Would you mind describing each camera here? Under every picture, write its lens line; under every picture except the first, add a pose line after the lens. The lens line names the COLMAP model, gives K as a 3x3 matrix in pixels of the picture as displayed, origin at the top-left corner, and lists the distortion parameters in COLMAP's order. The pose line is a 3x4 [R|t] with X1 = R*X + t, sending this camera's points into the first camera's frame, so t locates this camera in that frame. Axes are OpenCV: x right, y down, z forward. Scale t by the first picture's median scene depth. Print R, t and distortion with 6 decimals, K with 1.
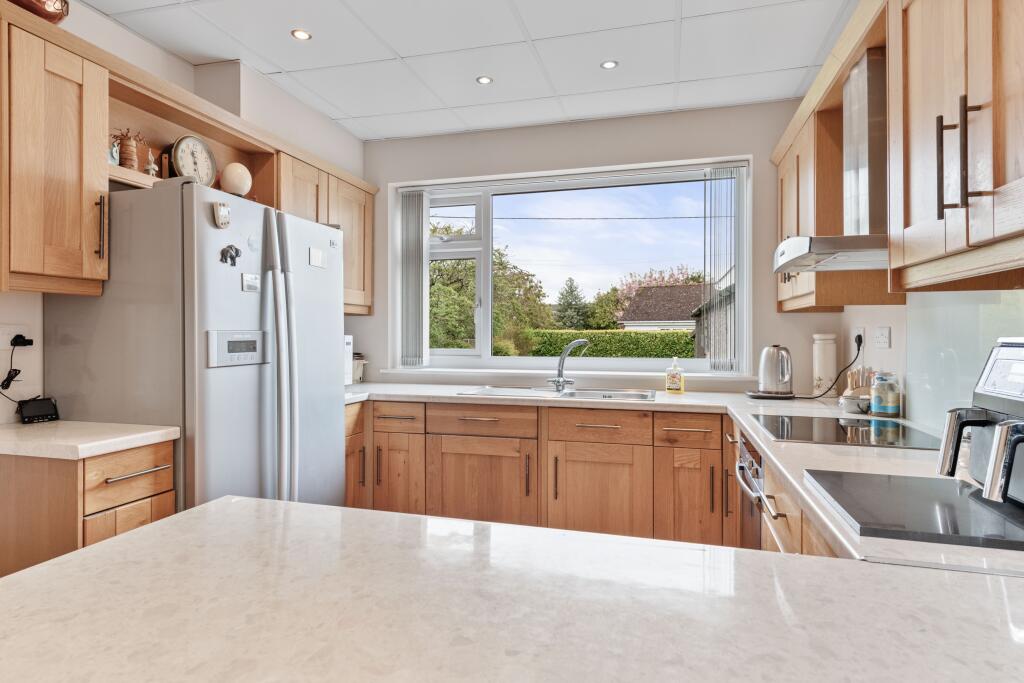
lens RADIAL K [[577.8, 0, 509.6], [0, 577.8, 337.2], [0, 0, 1]] dist [0.008114, 0.000645]
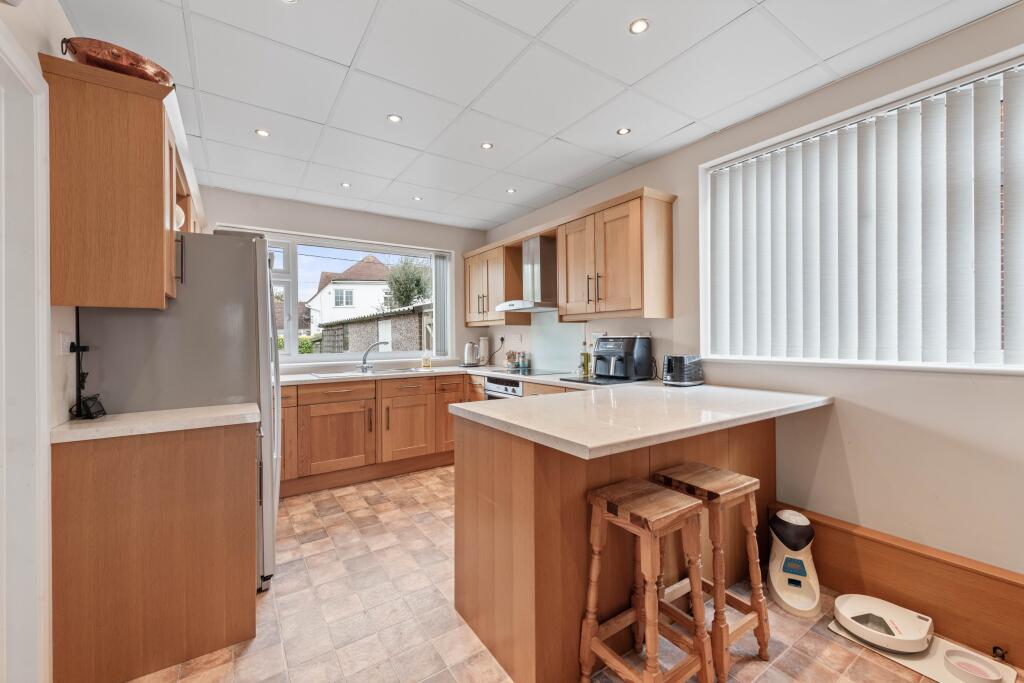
lens RADIAL K [[410.6, 0, 511.0], [0, 410.6, 338.7], [0, 0, 1]] dist [0.000055, -0.000036]
pose [[0.645725, -0.011495, 0.763484, -0.632117], [0.017516, 0.999847, 0.000240, 0.002249], [-0.763369, 0.013218, 0.645827, -0.114361]]
